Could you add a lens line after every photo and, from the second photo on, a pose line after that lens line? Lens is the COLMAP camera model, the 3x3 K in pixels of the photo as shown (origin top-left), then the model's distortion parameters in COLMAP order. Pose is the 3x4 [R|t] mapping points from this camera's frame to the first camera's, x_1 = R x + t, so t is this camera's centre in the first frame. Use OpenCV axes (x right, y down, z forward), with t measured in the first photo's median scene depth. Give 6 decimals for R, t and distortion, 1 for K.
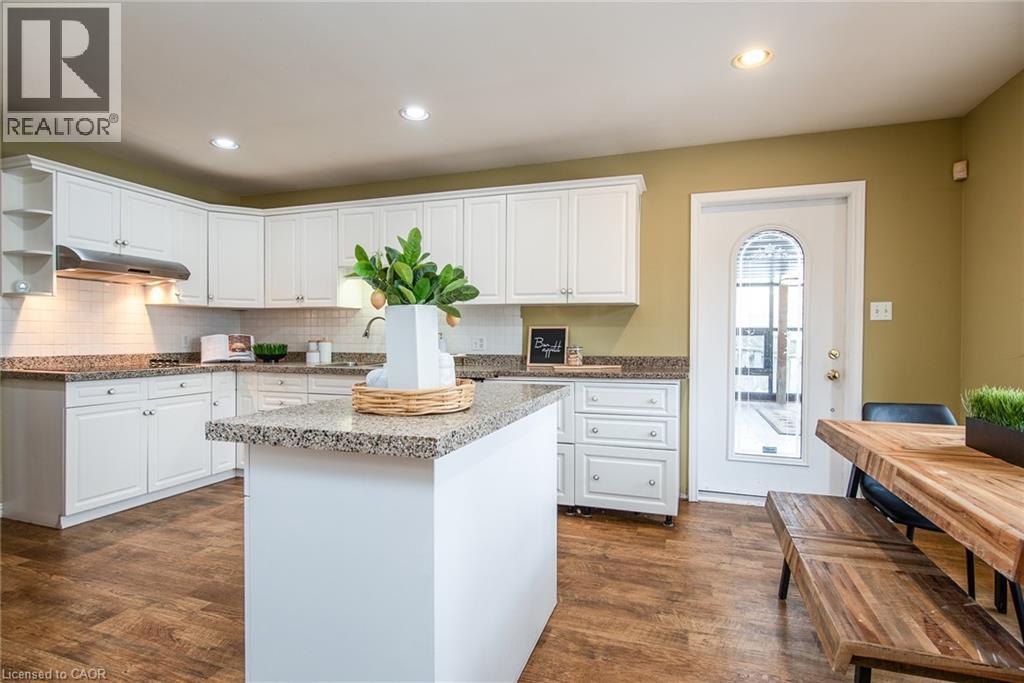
lens RADIAL K [[513.8, 0, 510.3], [0, 513.8, 341.2], [0, 0, 1]] dist [-0.002259, -0.000676]
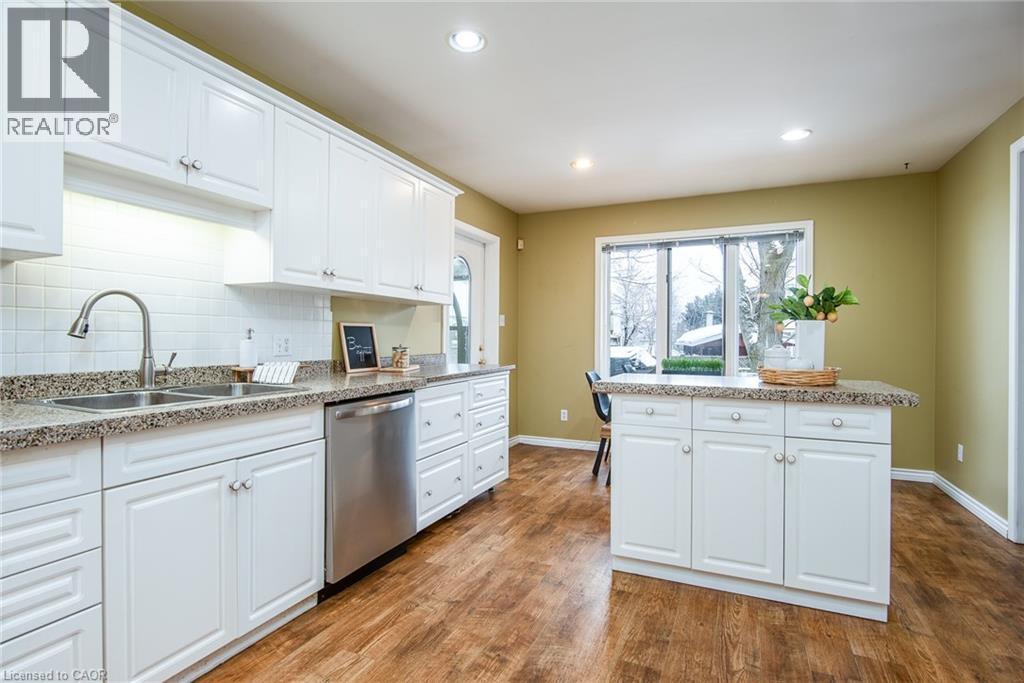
lens RADIAL K [[513.8, 0, 511.6], [0, 513.8, 341.7], [0, 0, 1]] dist [-0.002259, -0.000676]
pose [[0.091094, -0.010579, 0.995786, -0.929876], [0.002970, 0.999942, 0.010352, -0.009439], [-0.995838, 0.002015, 0.091120, 0.865627]]
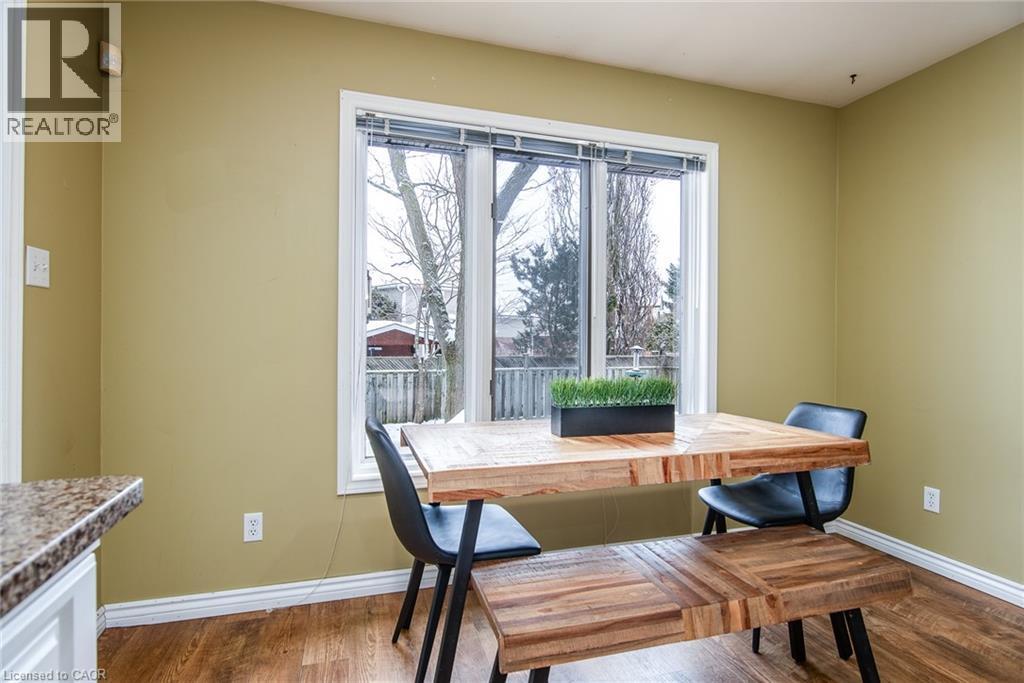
lens RADIAL K [[513.8, 0, 510.2], [0, 513.8, 341.9], [0, 0, 1]] dist [-0.002259, -0.000676]
pose [[-0.589395, -0.014780, 0.807710, 0.078811], [-0.006967, 0.999888, 0.013213, 0.002100], [-0.807815, 0.002160, -0.589432, 0.973578]]
